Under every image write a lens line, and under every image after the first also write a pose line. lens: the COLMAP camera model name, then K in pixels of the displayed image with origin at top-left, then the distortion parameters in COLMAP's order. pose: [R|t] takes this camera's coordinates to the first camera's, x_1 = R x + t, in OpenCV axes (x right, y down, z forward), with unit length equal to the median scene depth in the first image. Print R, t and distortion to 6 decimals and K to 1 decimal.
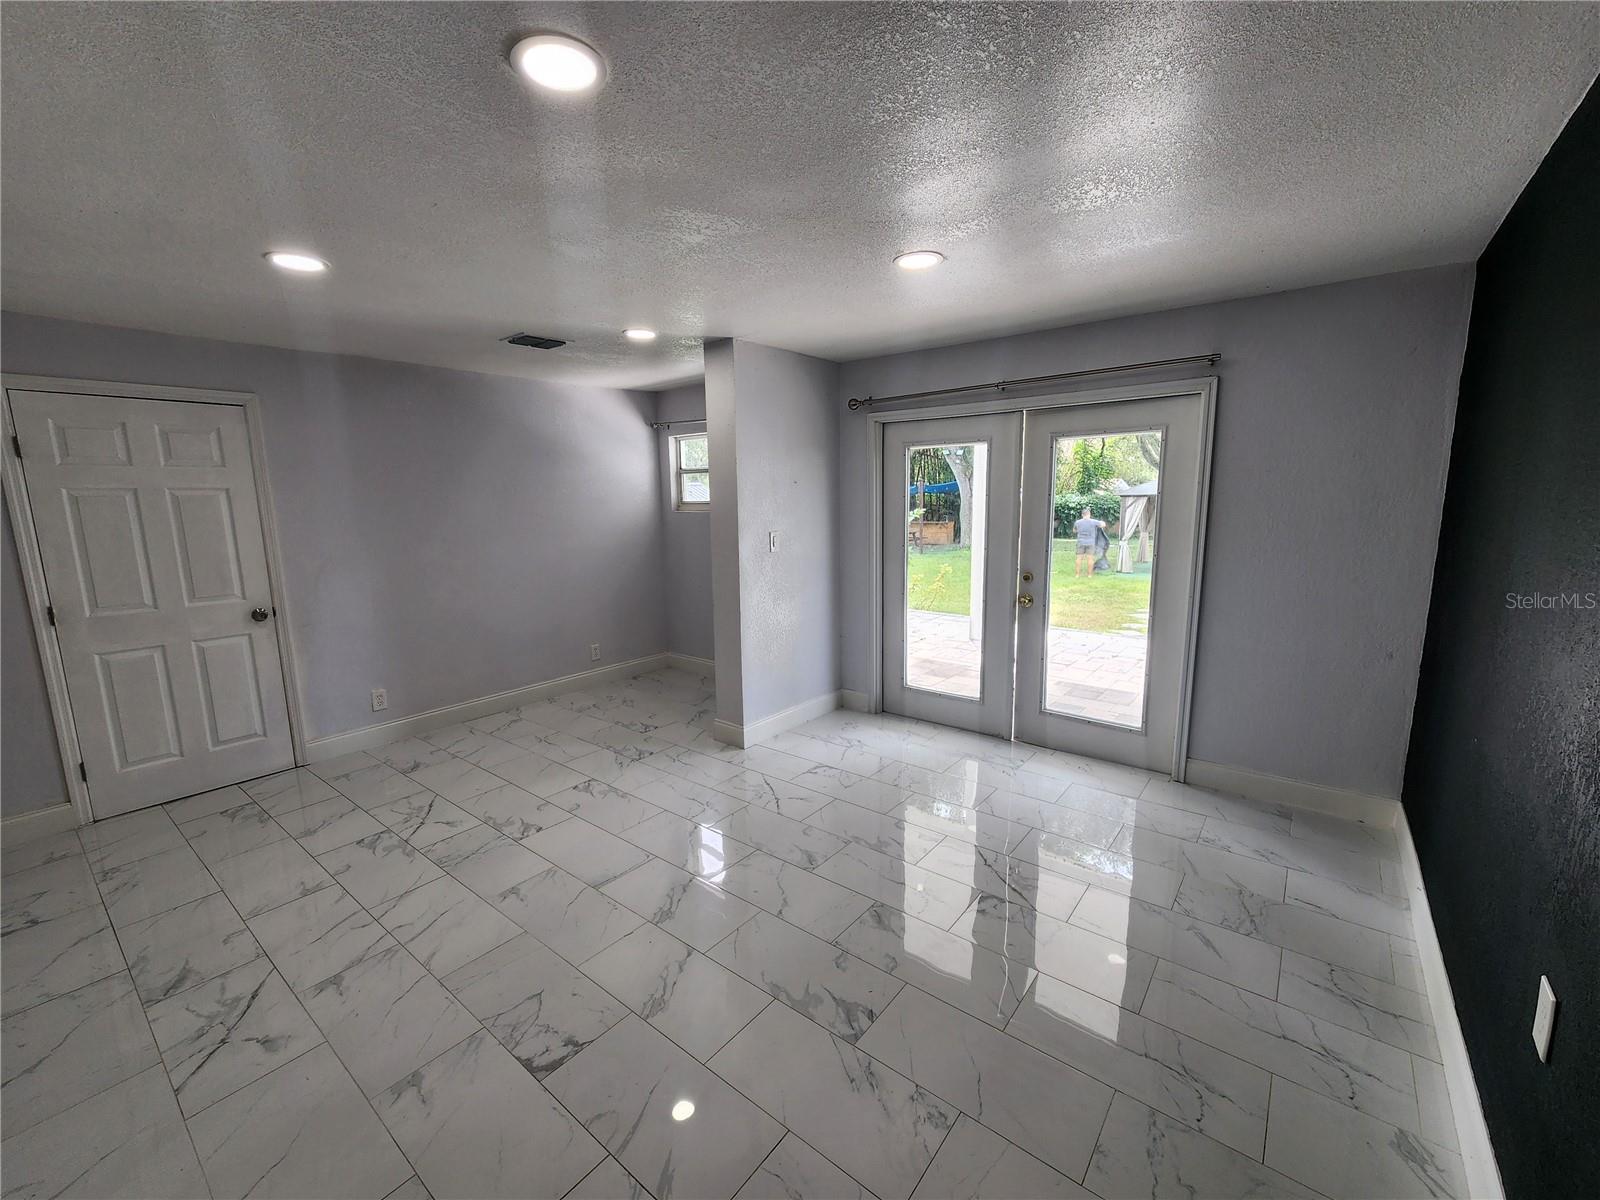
lens RADIAL K [[655.4, 0, 792.0], [0, 655.4, 600.2], [0, 0, 1]] dist [0.003096, -0.000671]
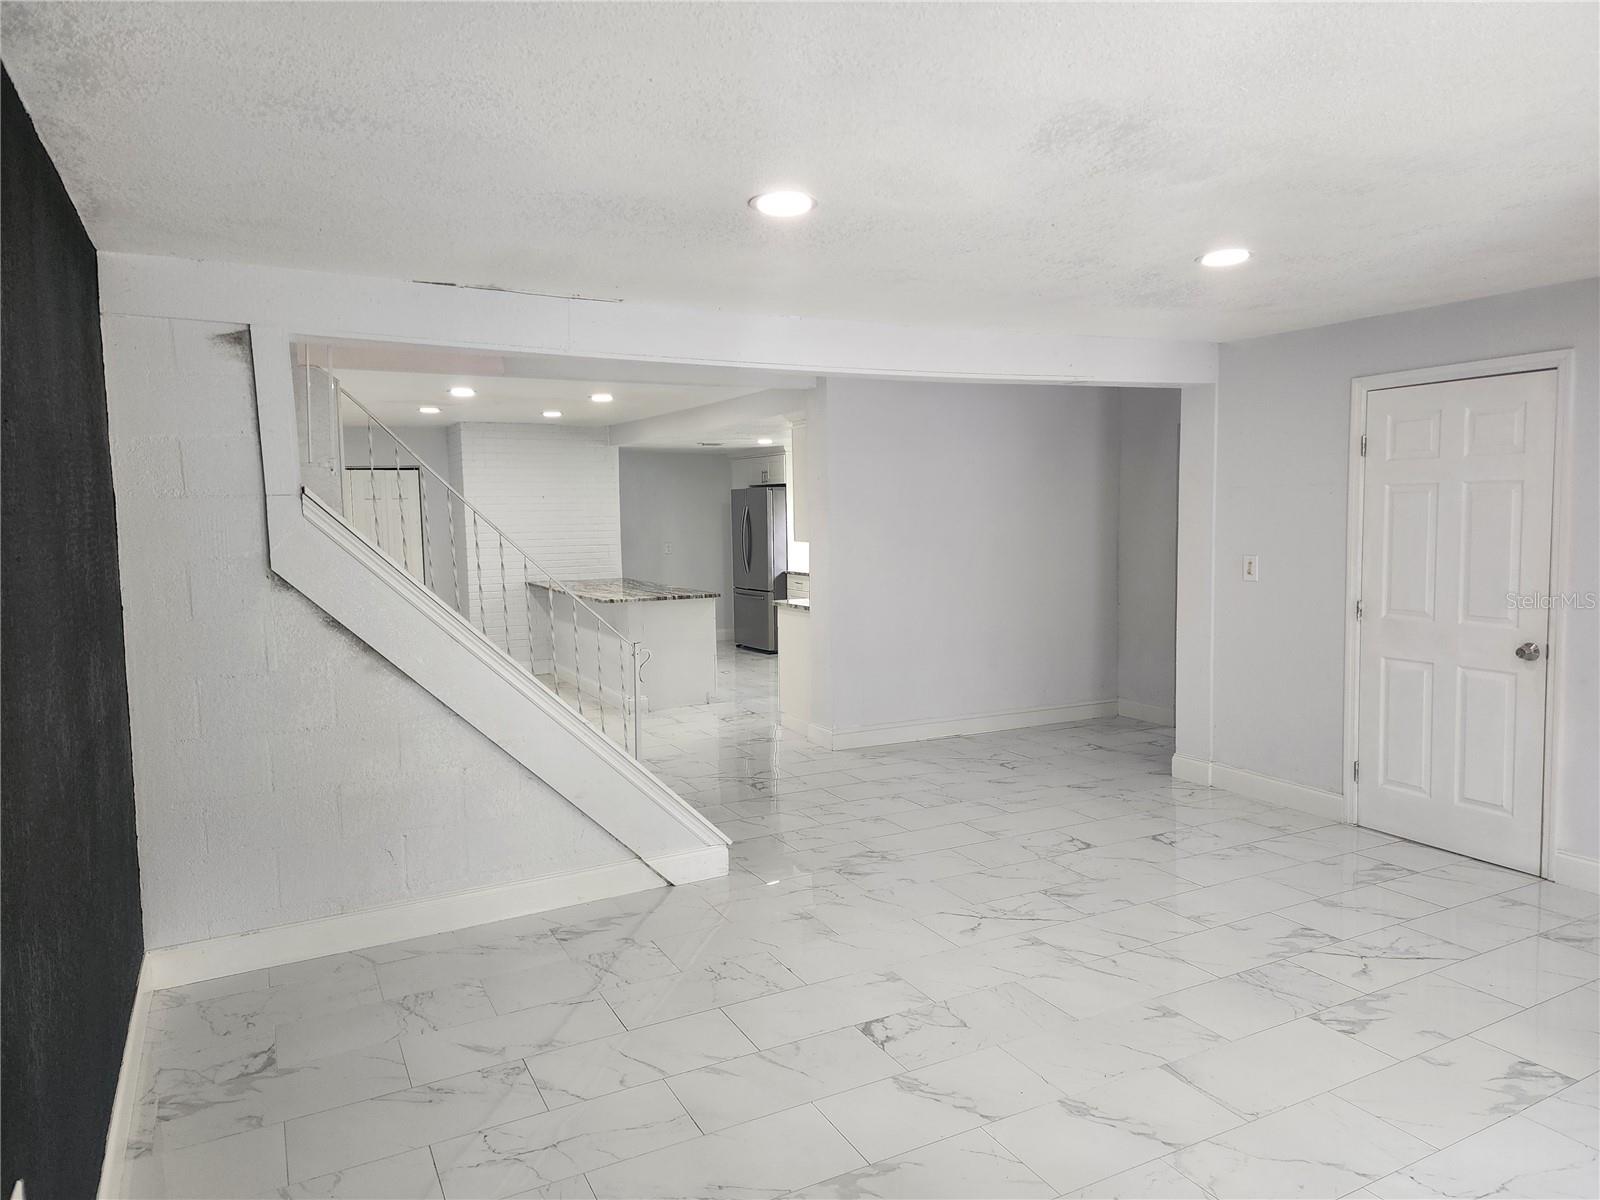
lens RADIAL K [[1063.5, 0, 799.3], [0, 1063.5, 591.4], [0, 0, 1]] dist [0.060914, -0.061156]
pose [[-0.406025, 0.096219, -0.908783, 0.633655], [-0.119523, 0.980308, 0.157193, -0.141488], [0.906012, 0.172445, -0.386529, 0.750157]]
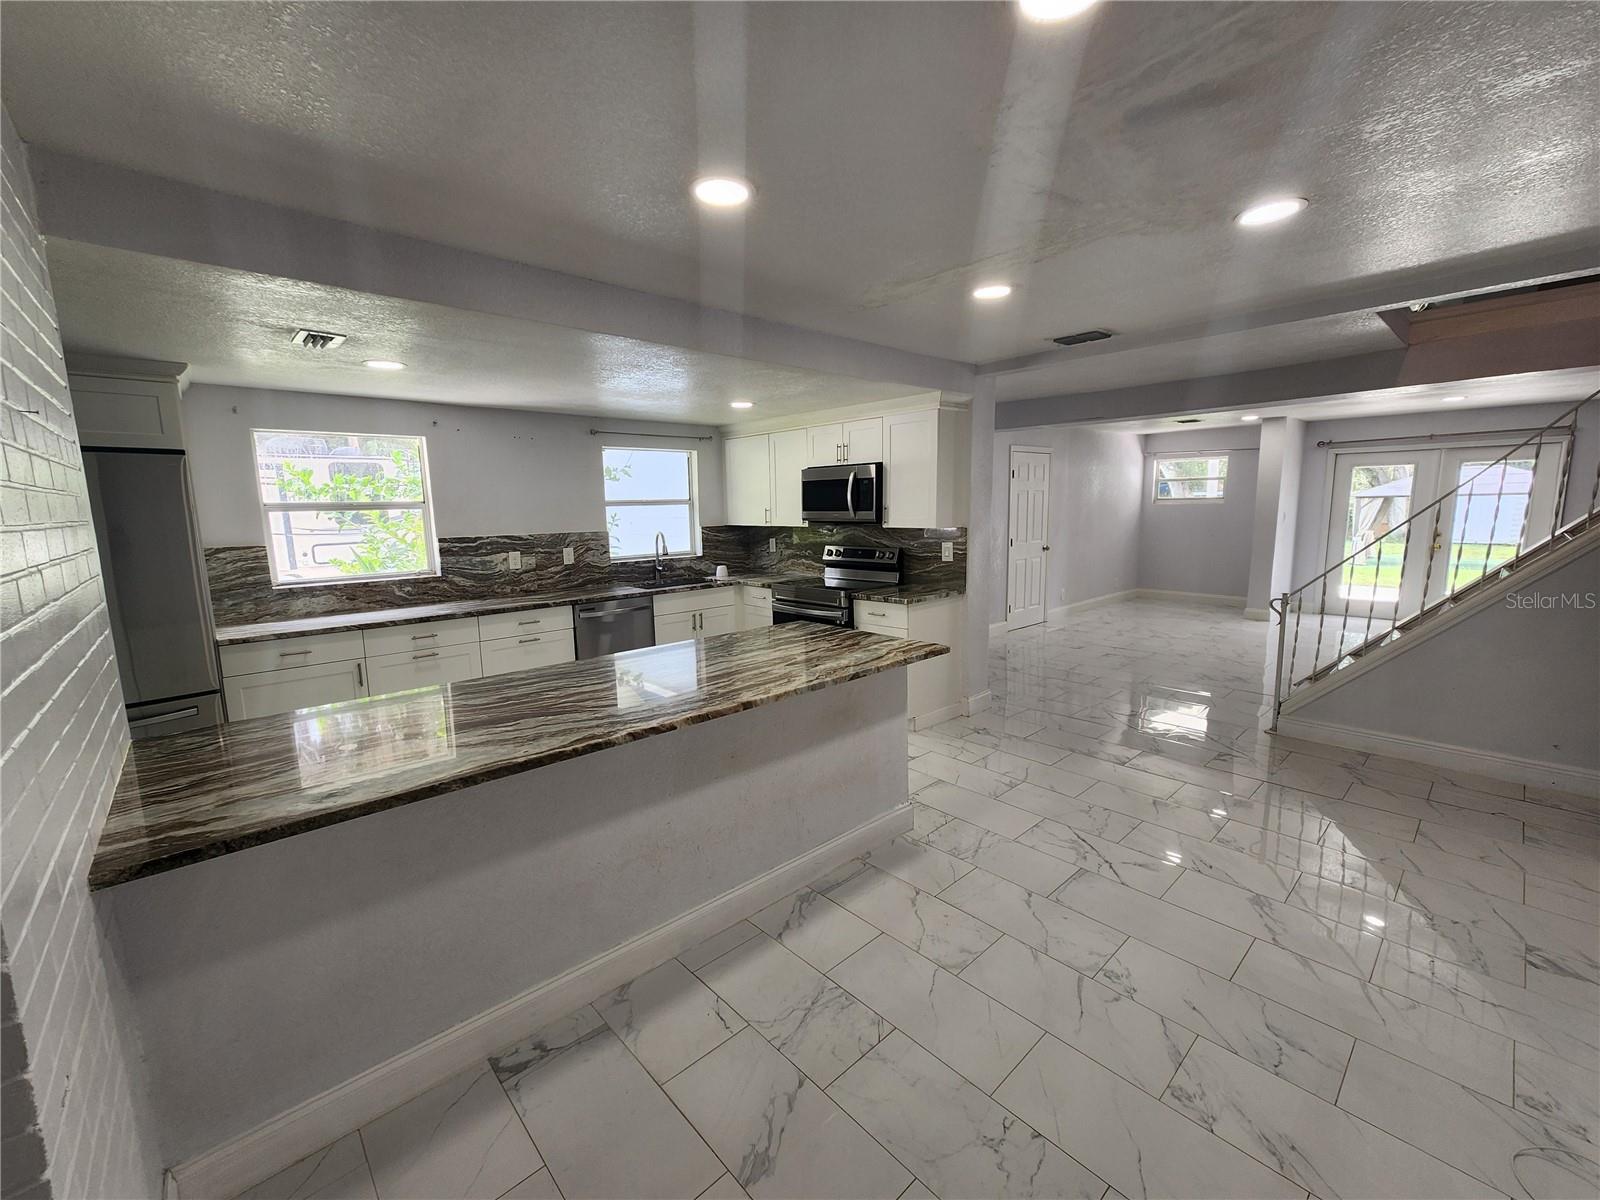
lens RADIAL K [[655.4, 0, 793.9], [0, 655.4, 601.3], [0, 0, 1]] dist [0.003096, -0.000671]
pose [[0.987774, 0.021661, -0.154379, -1.354221], [-0.022939, 0.999716, -0.006496, 0.243246], [0.154194, 0.009958, 0.987990, -1.340305]]
